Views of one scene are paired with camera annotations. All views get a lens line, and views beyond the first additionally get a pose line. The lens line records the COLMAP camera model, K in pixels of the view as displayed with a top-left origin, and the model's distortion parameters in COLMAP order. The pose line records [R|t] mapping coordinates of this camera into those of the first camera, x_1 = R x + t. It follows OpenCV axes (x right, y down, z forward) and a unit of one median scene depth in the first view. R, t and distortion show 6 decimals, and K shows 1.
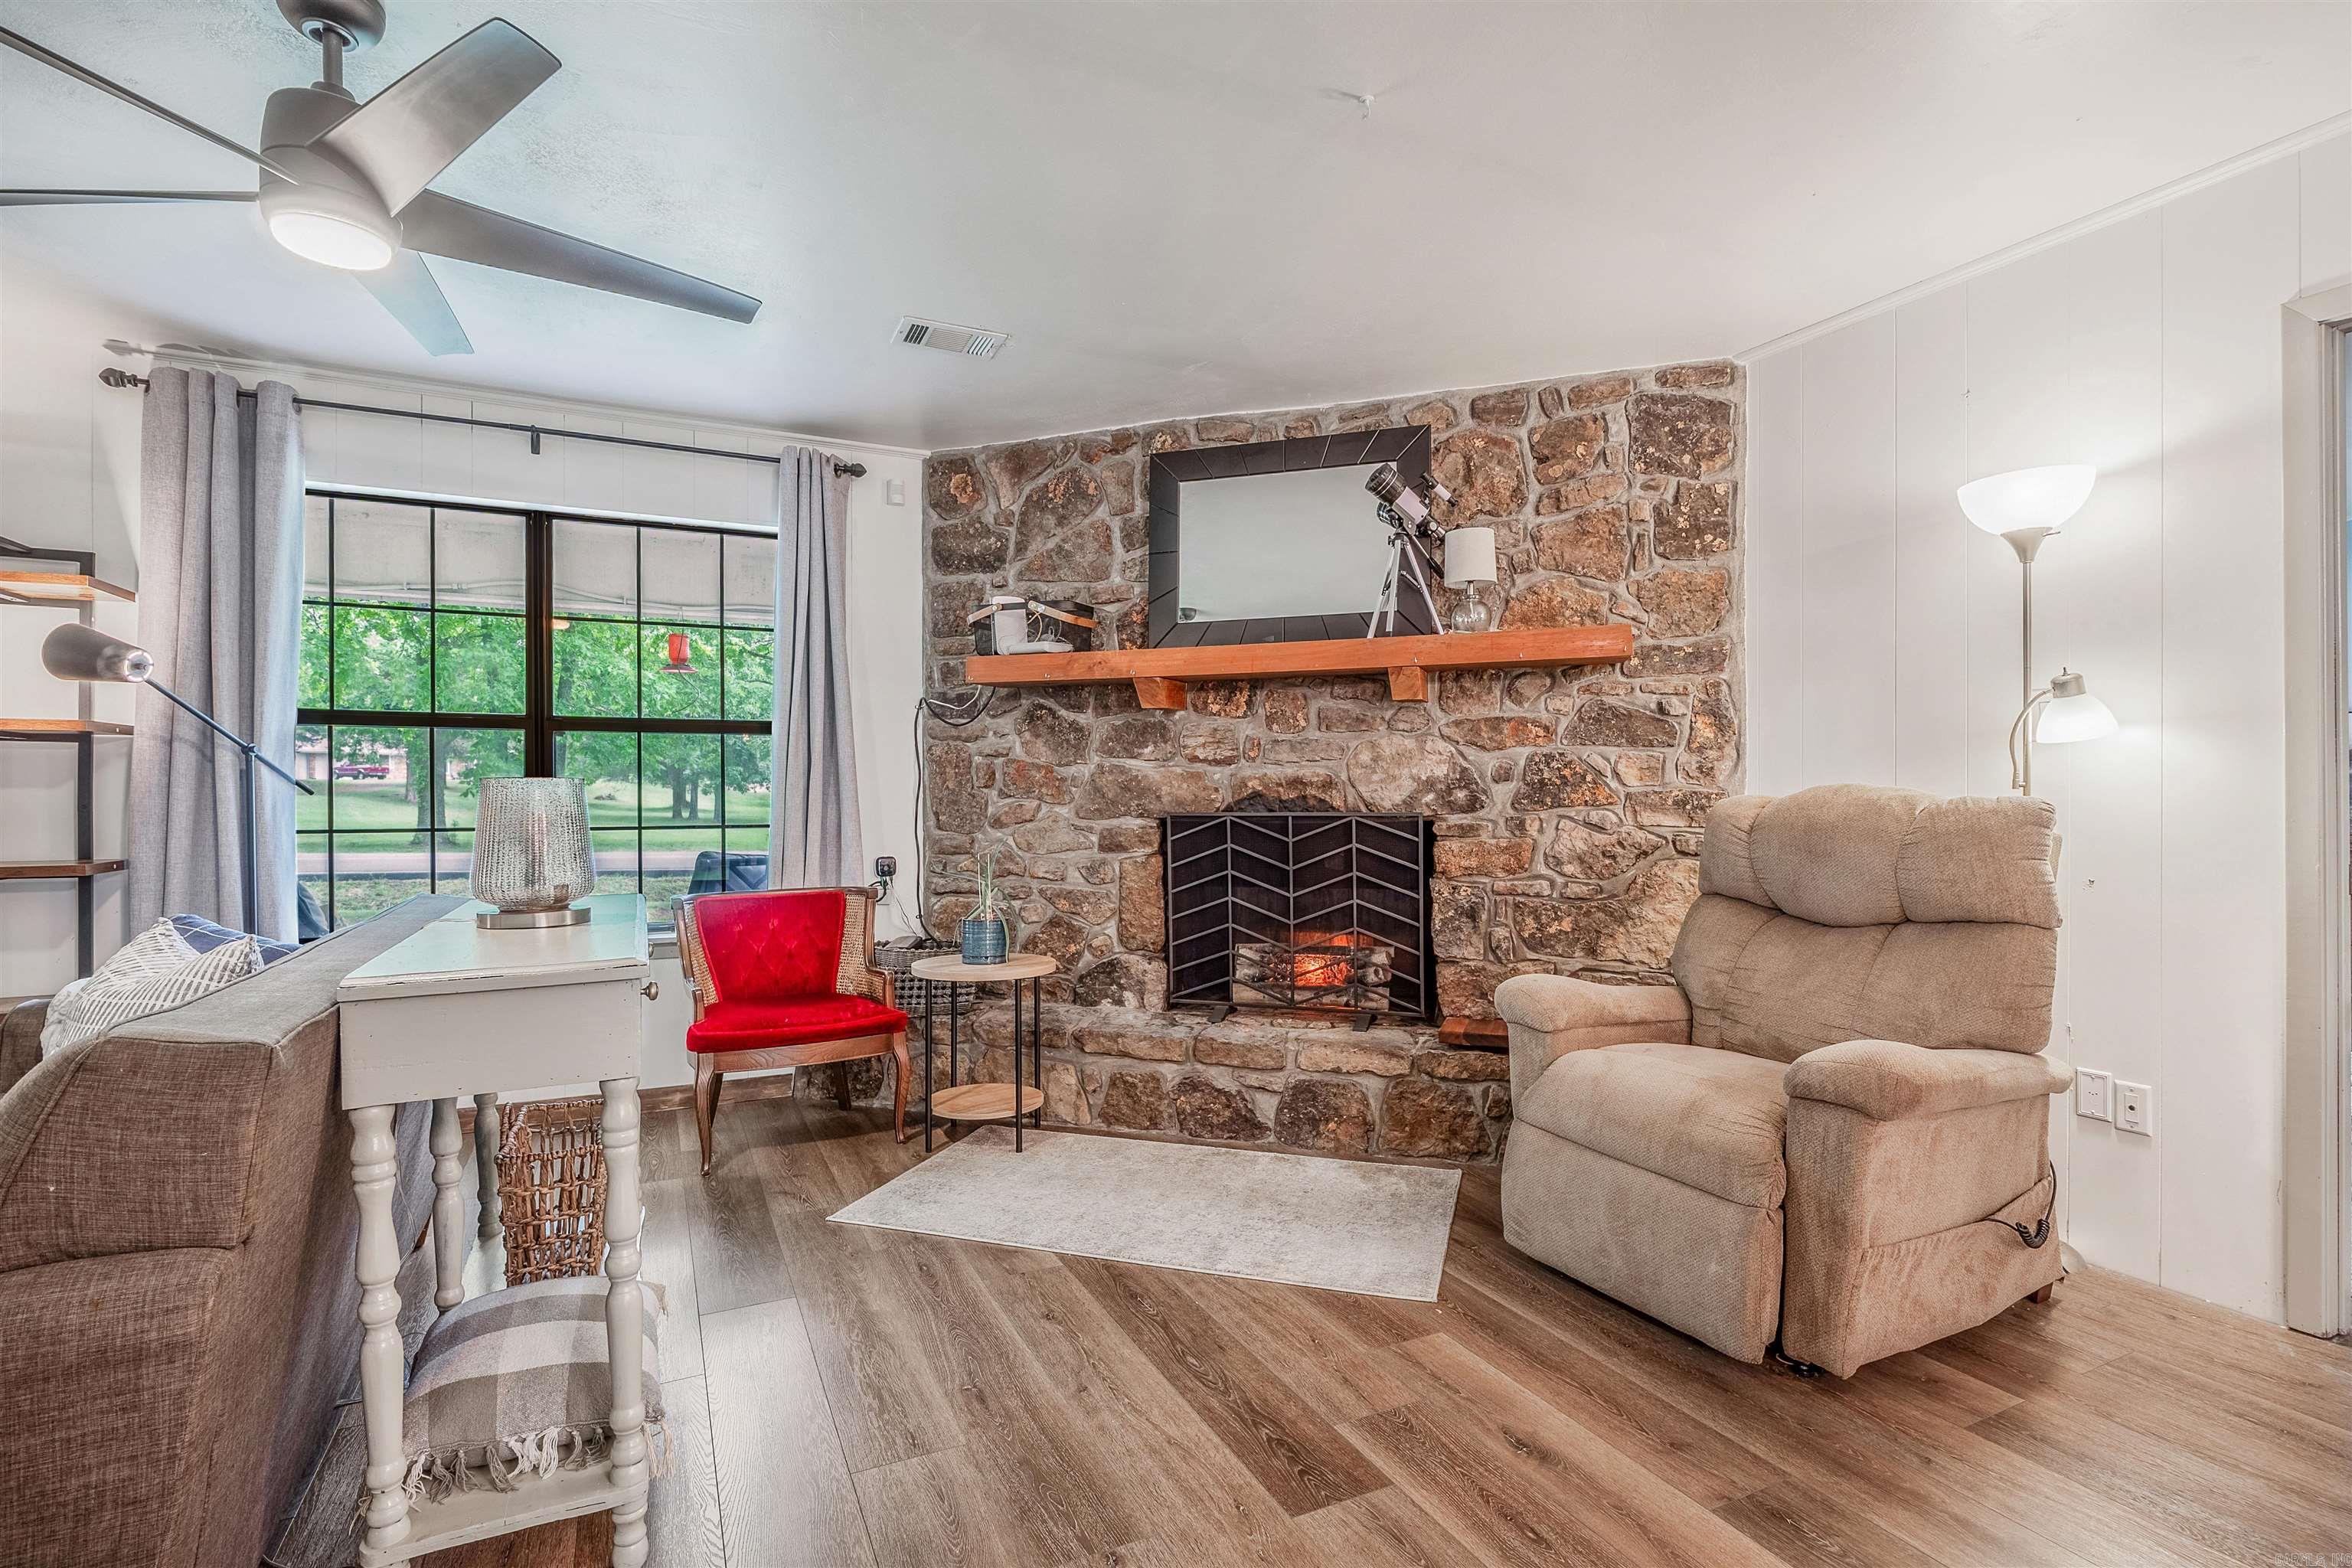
lens RADIAL K [[1124.5, 0, 1167.8], [0, 1124.5, 793.6], [0, 0, 1]] dist [-0.002129, 0.000234]
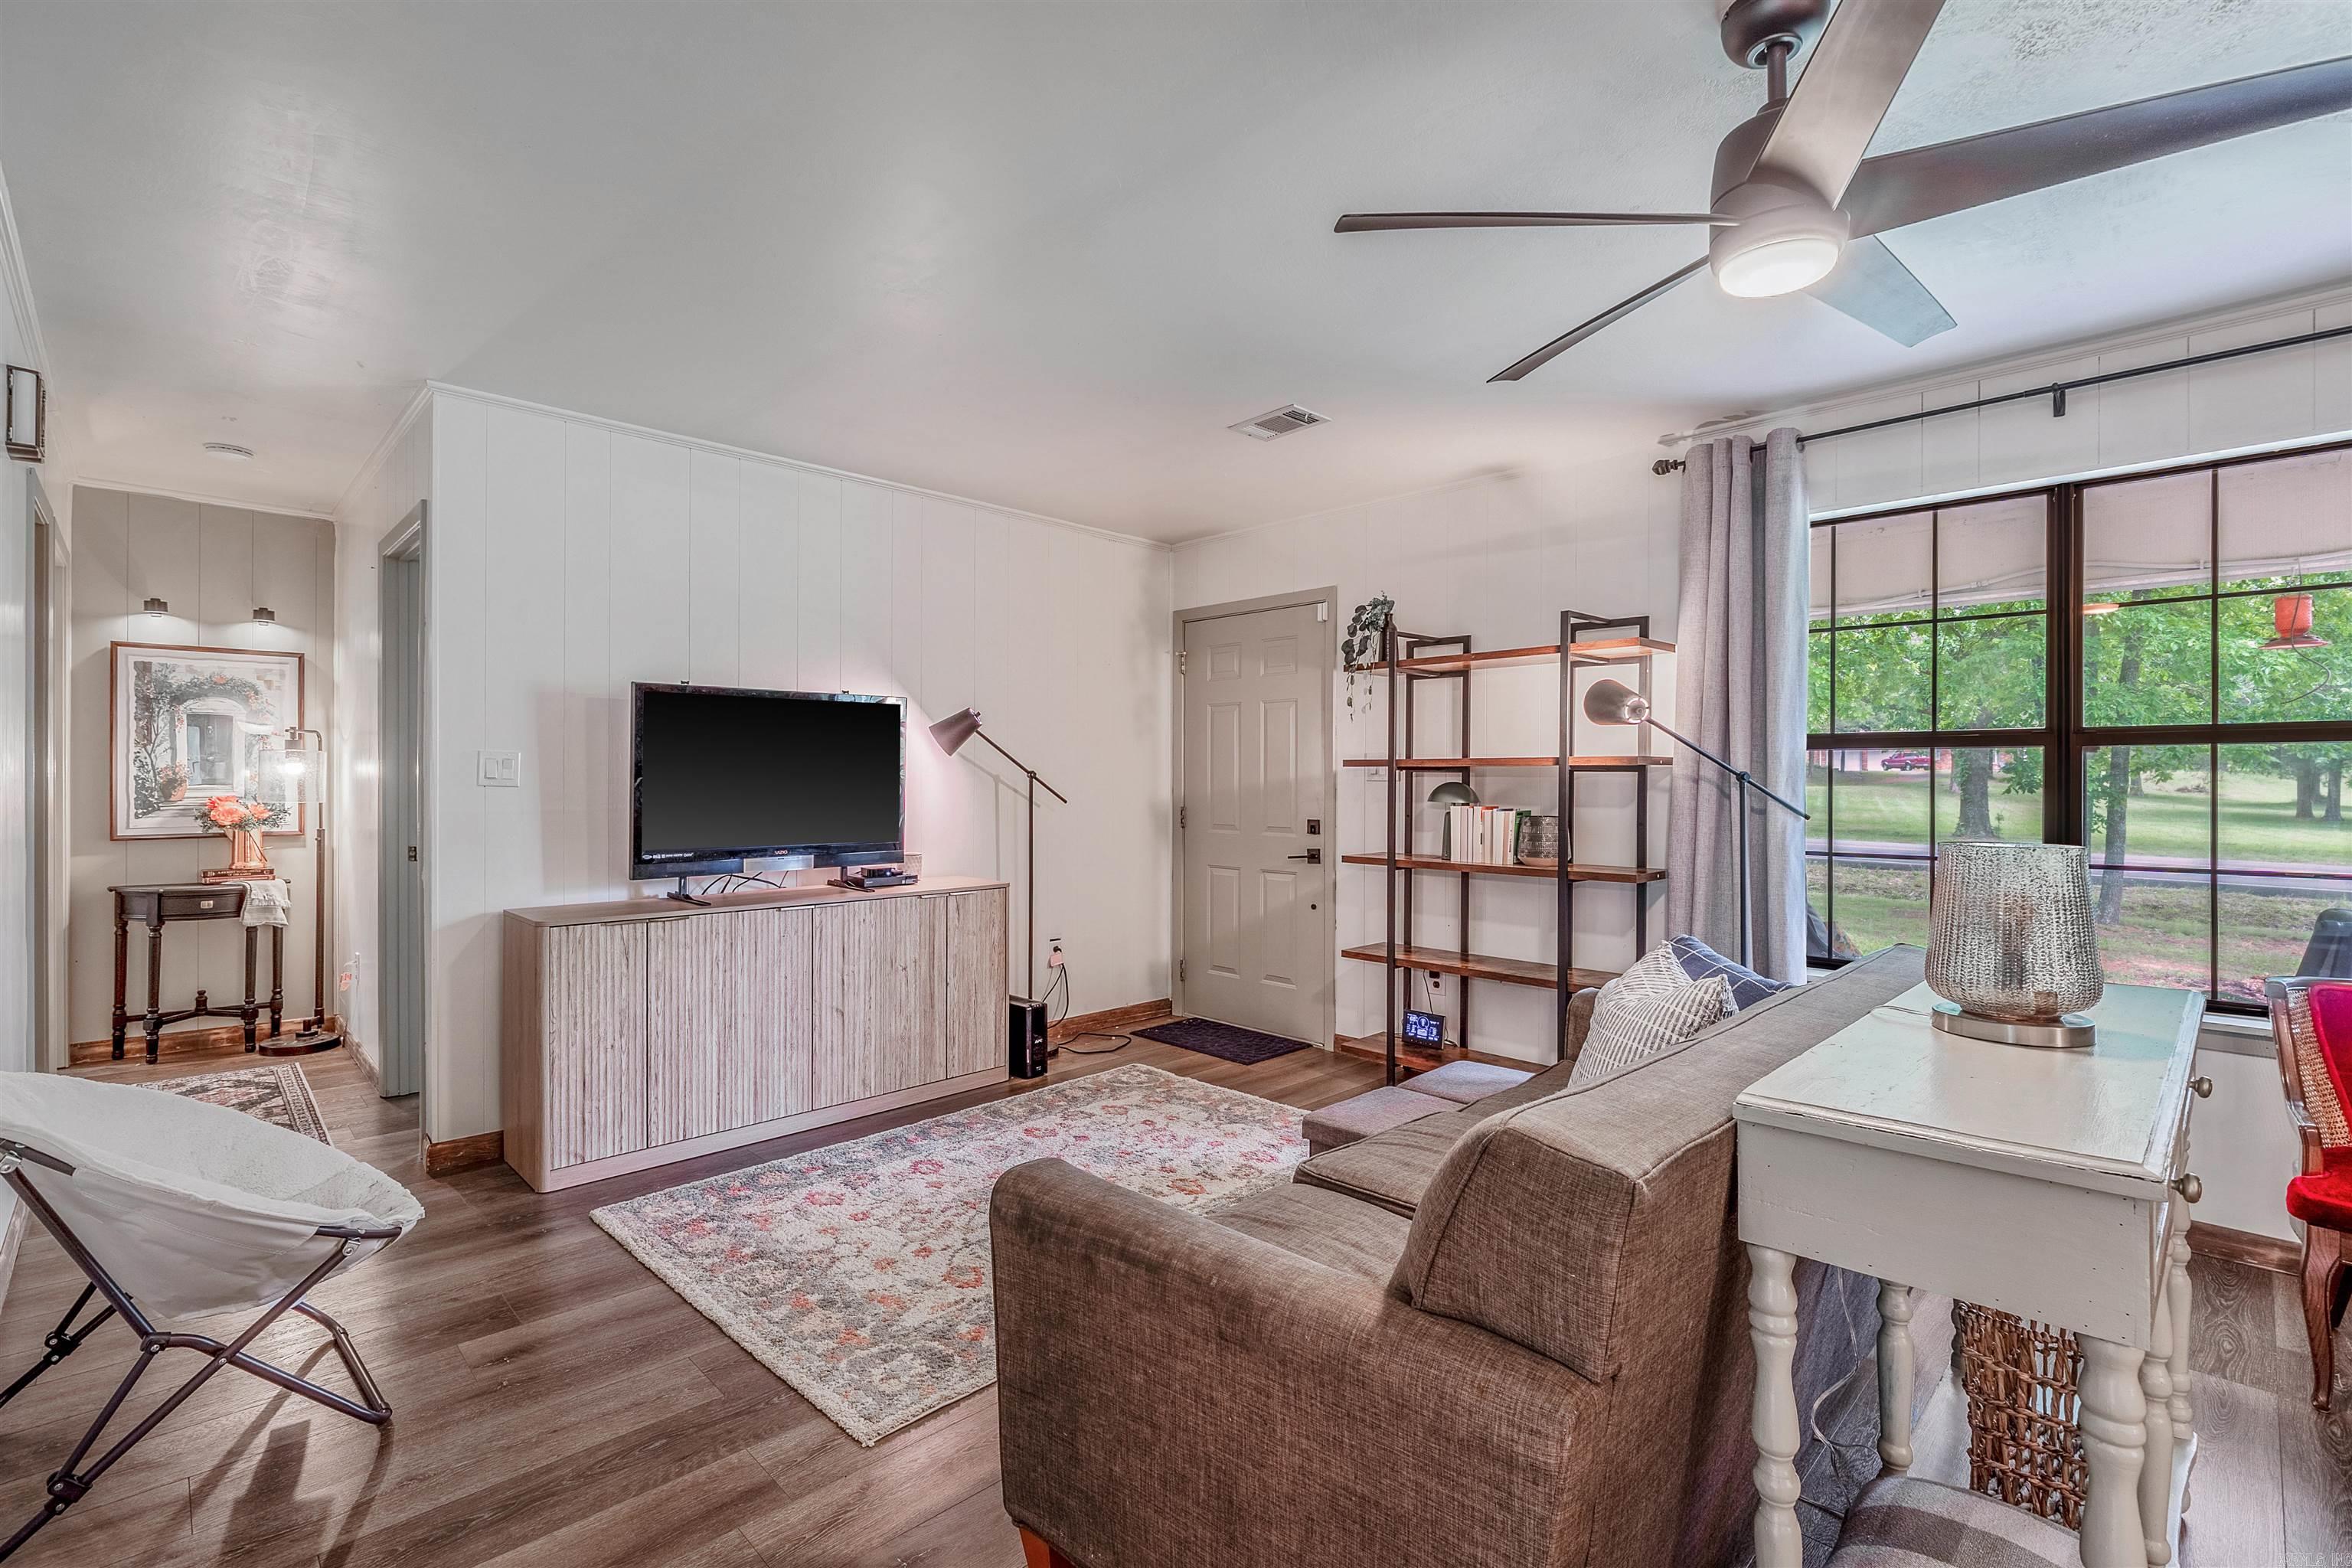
lens RADIAL K [[1055.0, 0, 1165.0], [0, 1055.0, 788.3], [0, 0, 1]] dist [-0.008622, 0.000165]
pose [[0.322628, 0.006849, -0.946501, -0.043927], [0.000690, 0.999972, 0.007471, -0.037114], [0.946526, -0.003063, 0.322614, 0.137004]]
